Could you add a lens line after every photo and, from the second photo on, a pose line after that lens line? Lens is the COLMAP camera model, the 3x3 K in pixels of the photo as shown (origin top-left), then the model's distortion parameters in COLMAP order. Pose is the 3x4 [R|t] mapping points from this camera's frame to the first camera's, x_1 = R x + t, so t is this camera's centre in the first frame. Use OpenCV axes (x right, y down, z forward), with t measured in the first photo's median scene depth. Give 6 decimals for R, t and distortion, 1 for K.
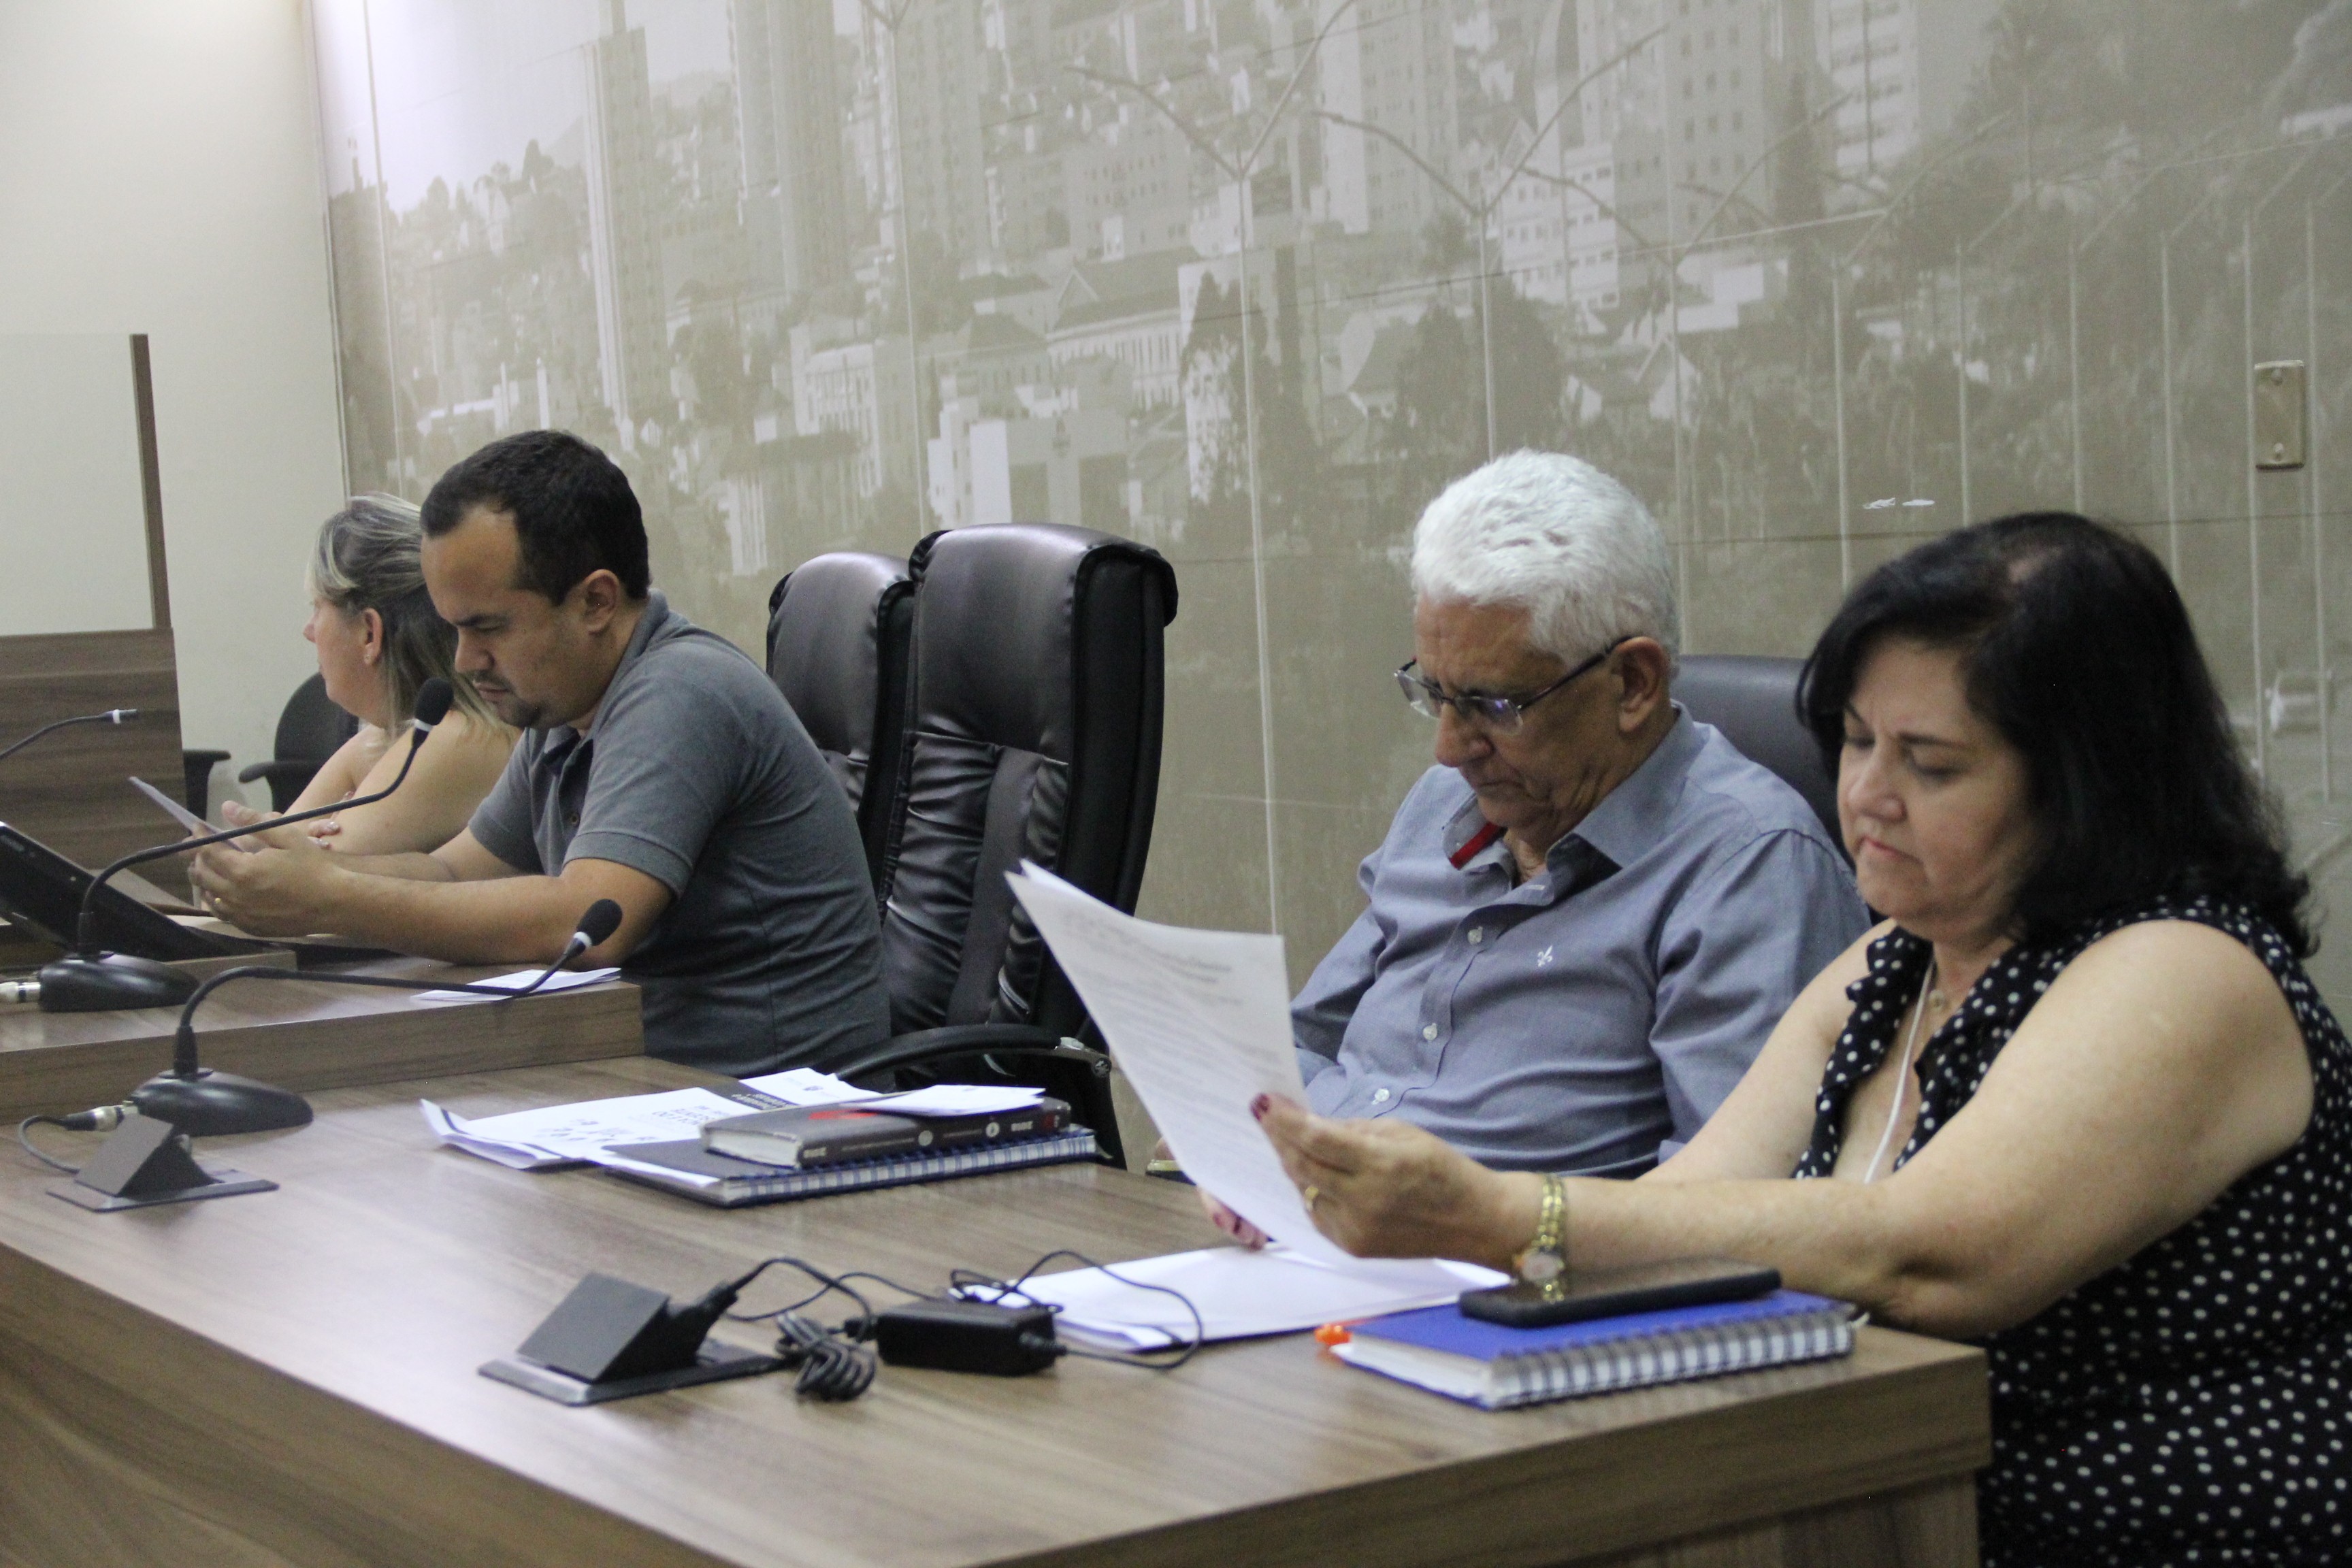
lens RADIAL K [[4138.0, 0, 1163.4], [0, 4138.0, 790.9], [0, 0, 1]] dist [0.218850, 0.000000]
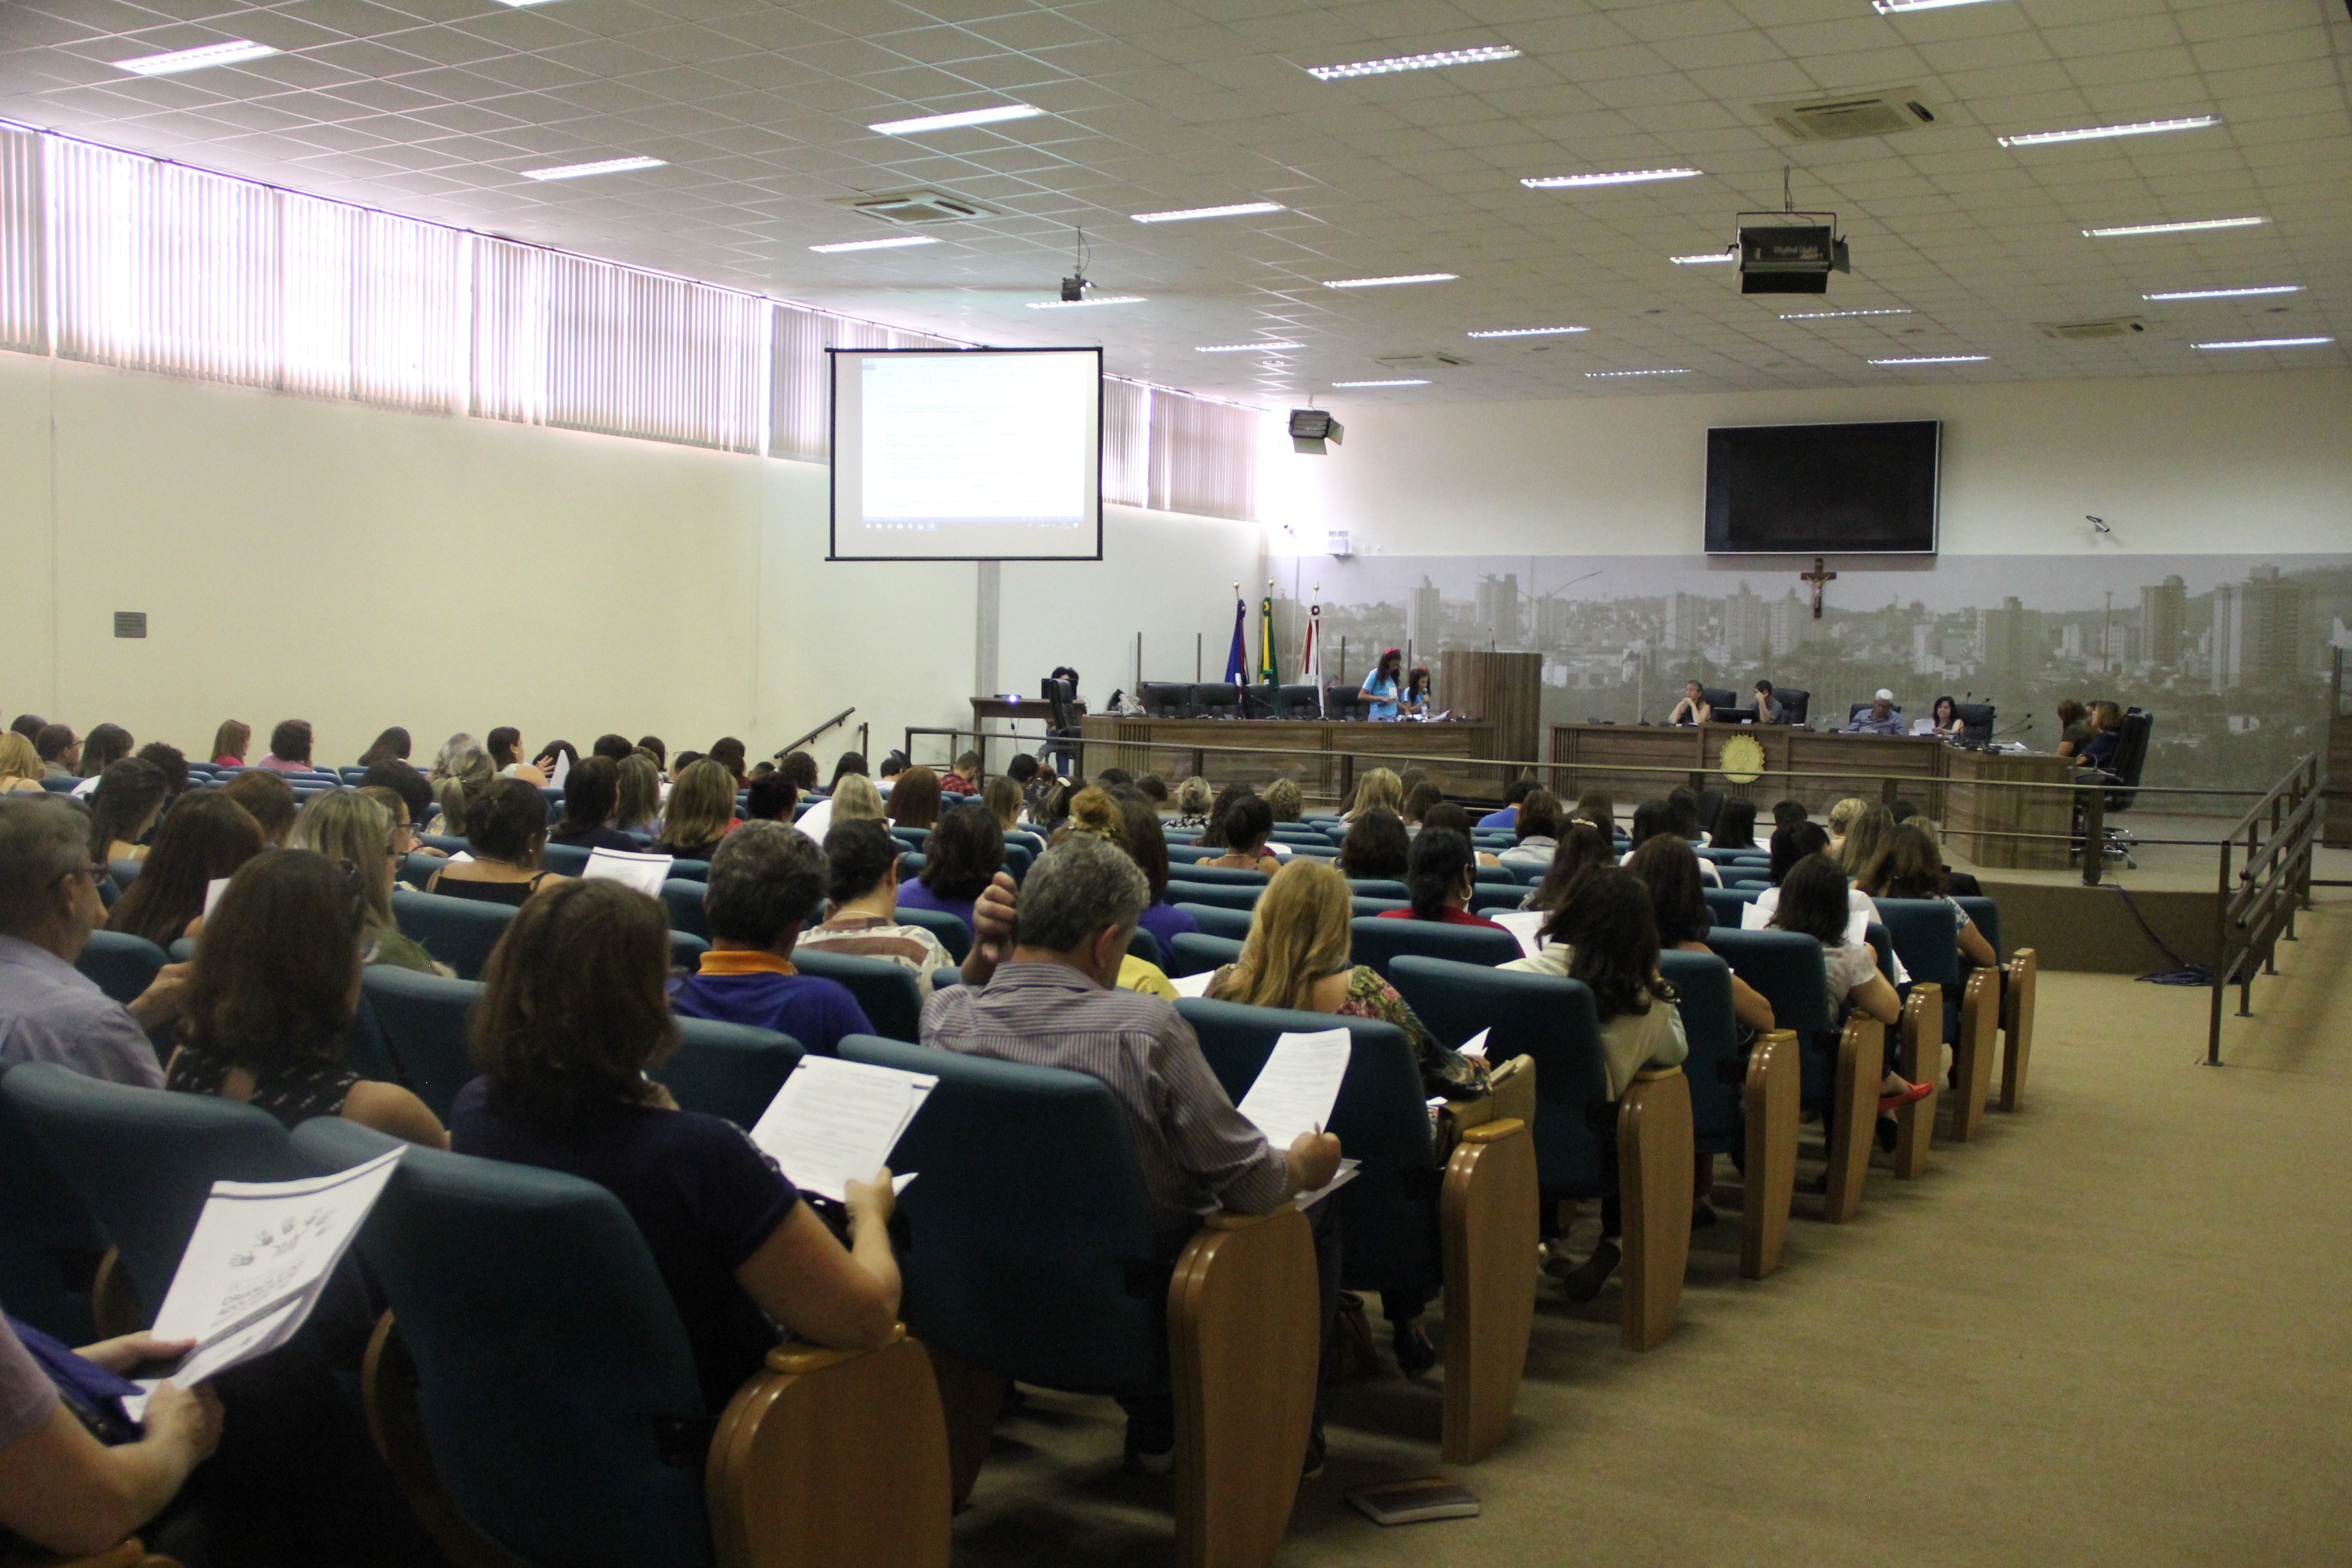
lens RADIAL K [[2182.9, 0, 1256.7], [0, 2182.9, 826.3], [0, 0, 1]] dist [0.014074, 0.000000]
pose [[0.860239, 0.034537, 0.508721, -2.599545], [-0.036599, 0.999312, -0.005954, 0.240097], [-0.508577, -0.013497, 0.860911, -2.048684]]
